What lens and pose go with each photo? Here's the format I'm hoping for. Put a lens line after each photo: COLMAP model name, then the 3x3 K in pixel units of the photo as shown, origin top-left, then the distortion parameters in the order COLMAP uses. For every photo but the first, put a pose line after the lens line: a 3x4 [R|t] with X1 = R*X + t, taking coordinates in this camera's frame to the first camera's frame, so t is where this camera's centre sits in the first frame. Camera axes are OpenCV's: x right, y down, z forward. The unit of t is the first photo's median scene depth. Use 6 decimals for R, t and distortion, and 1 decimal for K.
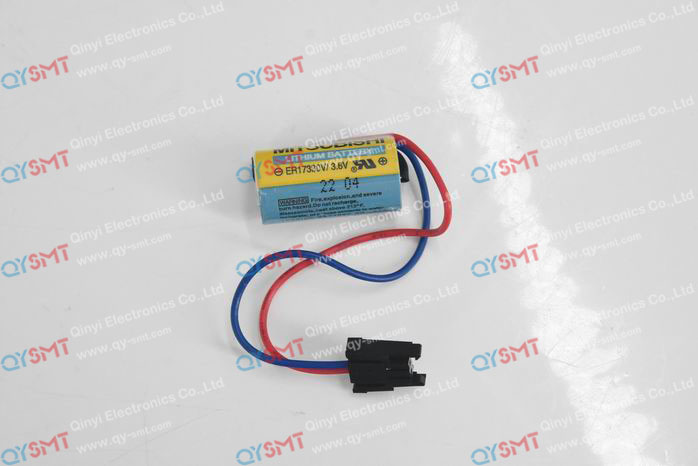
lens RADIAL K [[1734.7, 0, 349.2], [0, 1734.7, 233.5], [0, 0, 1]] dist [-0.004843, 0.000000]
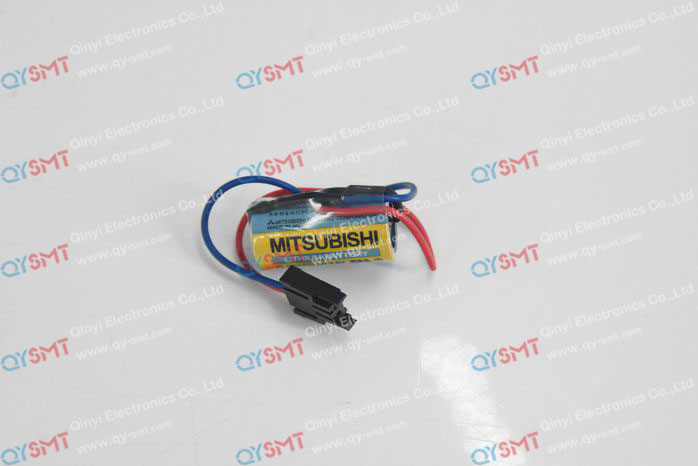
lens RADIAL K [[1734.7, 0, 348.7], [0, 1734.7, 233.1], [0, 0, 1]] dist [-0.004843, 0.000000]
pose [[1.000000, 0.000020, -0.000264, -0.000003], [-0.000021, 1.000000, -0.000772, -0.107900], [0.000264, 0.000772, 1.000000, -0.000042]]
